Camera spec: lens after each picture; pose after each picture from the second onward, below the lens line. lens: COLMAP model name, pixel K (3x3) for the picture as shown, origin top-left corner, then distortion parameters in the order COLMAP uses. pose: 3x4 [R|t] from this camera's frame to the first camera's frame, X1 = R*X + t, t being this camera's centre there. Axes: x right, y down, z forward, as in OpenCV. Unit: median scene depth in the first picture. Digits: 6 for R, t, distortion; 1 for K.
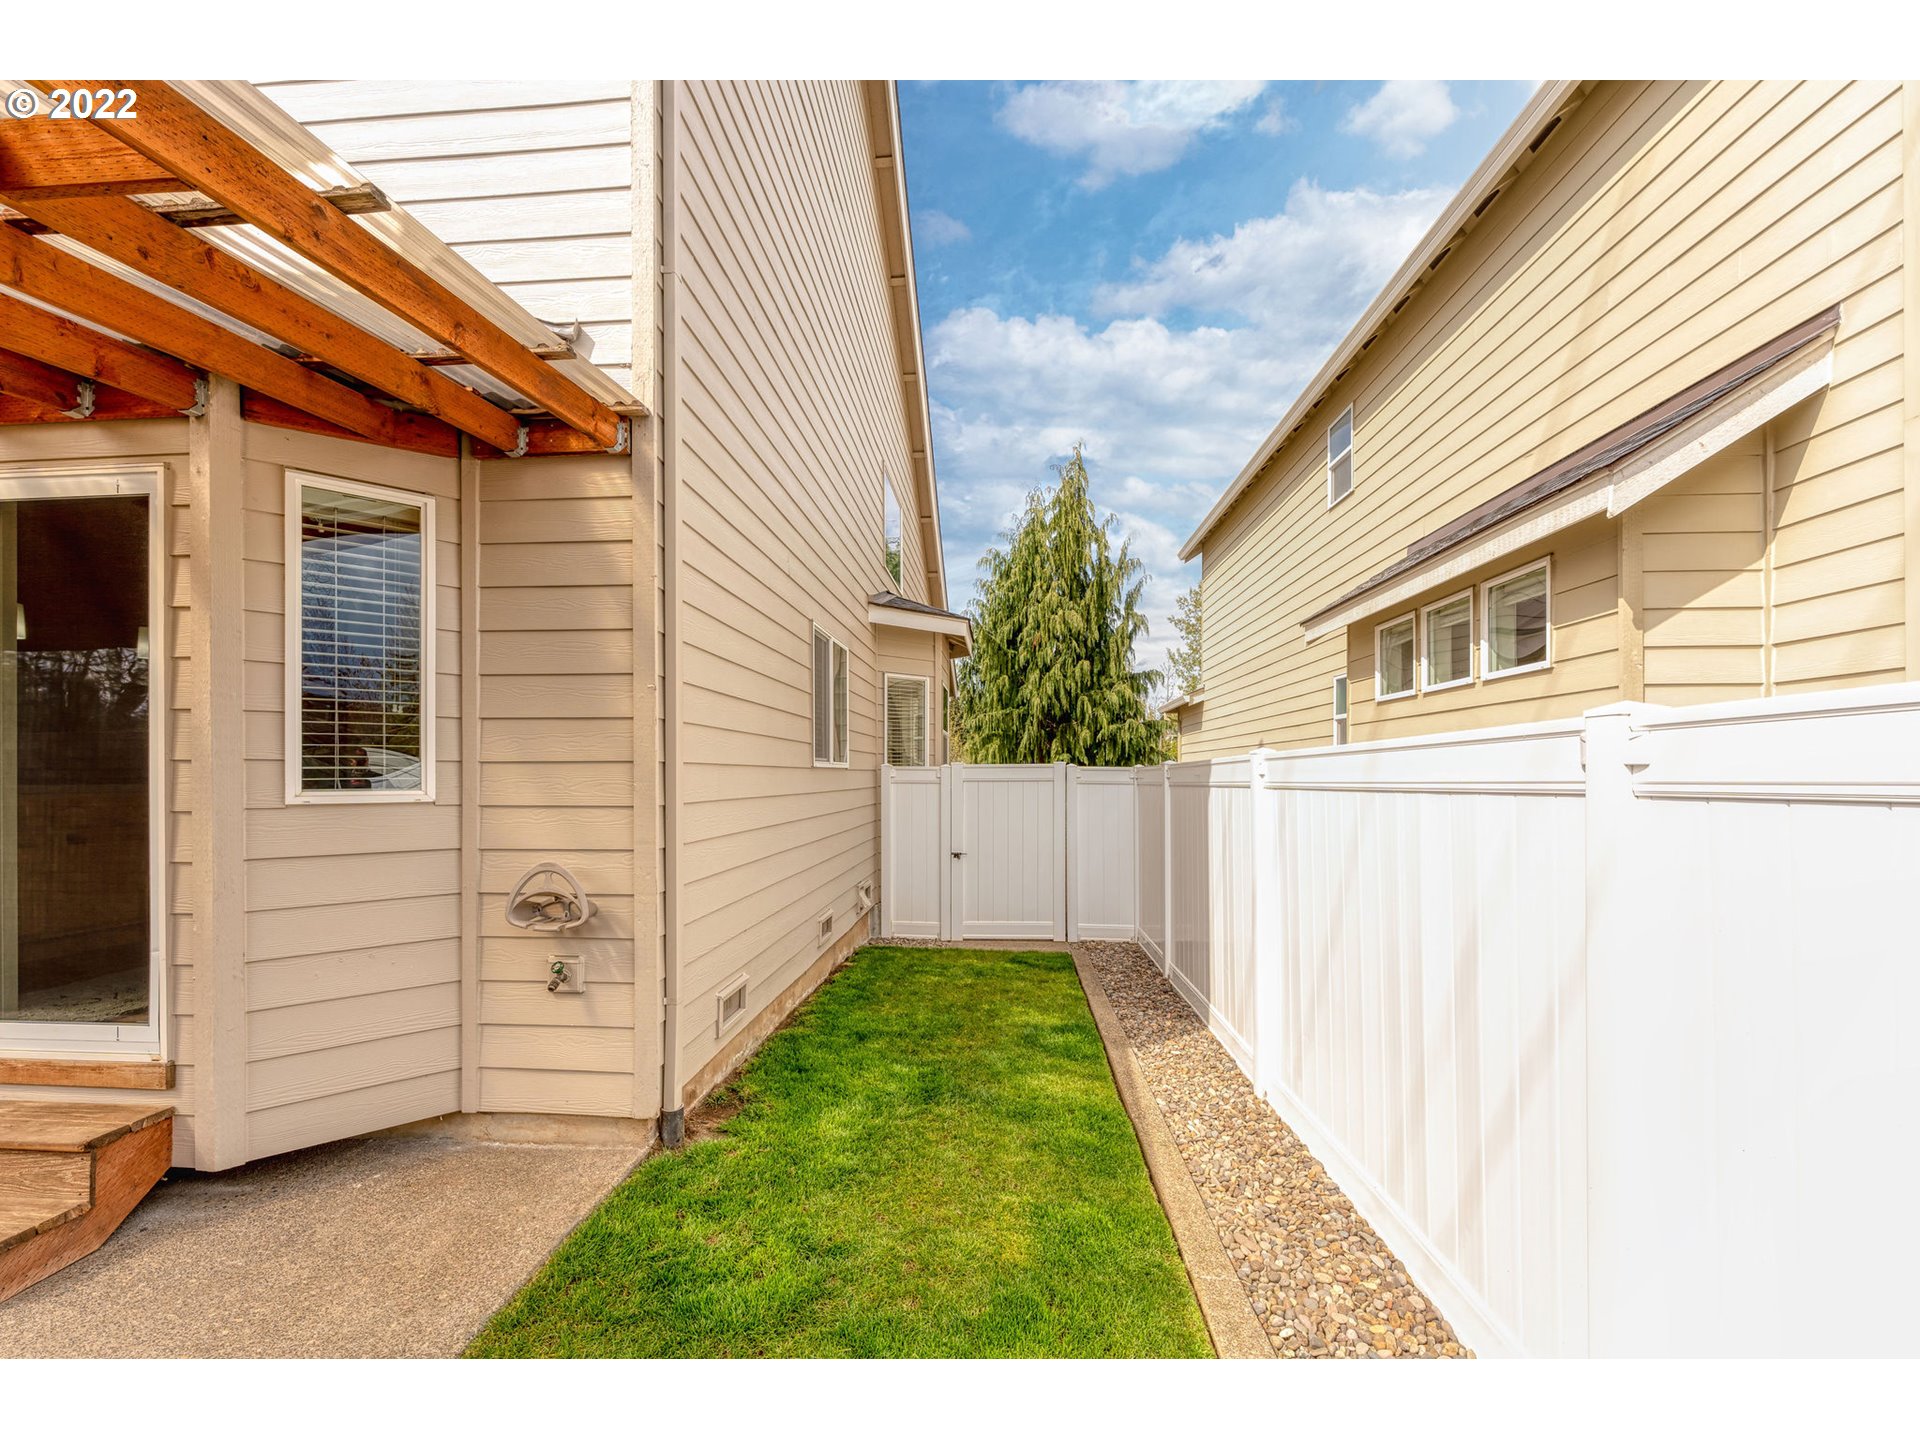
lens RADIAL K [[785.6, 0, 948.9], [0, 785.6, 771.1], [0, 0, 1]] dist [-0.001977, -0.000078]
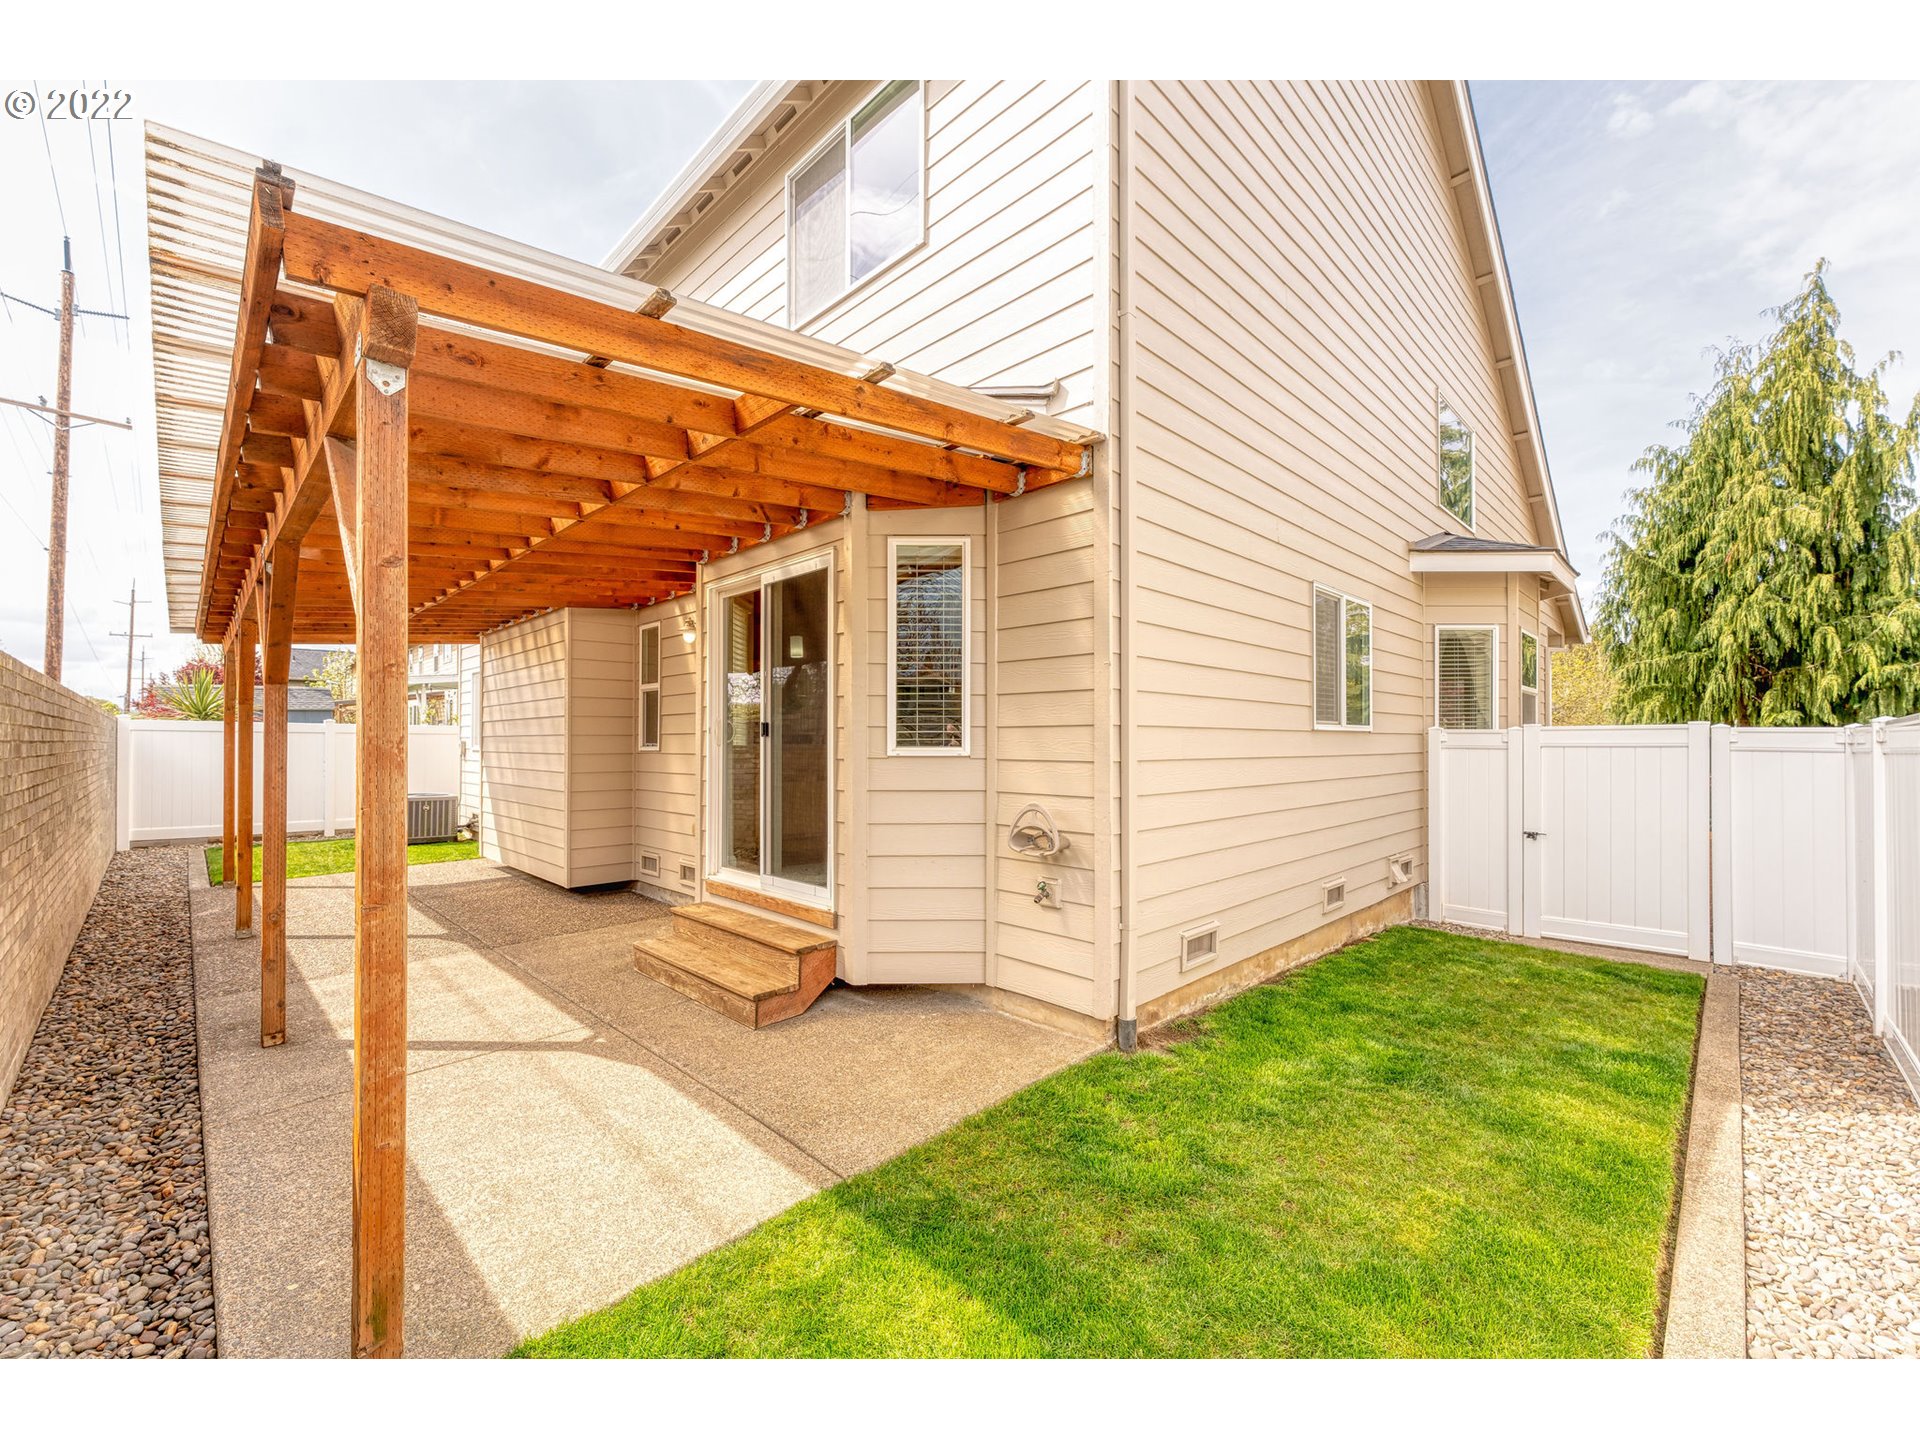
lens RADIAL K [[785.6, 0, 973.9], [0, 785.6, 730.9], [0, 0, 1]] dist [-0.001977, -0.000078]
pose [[0.761811, -0.008716, -0.647740, 0.242155], [0.002210, 0.999939, -0.010856, 0.009757], [0.647795, 0.006839, 0.761784, -0.051766]]
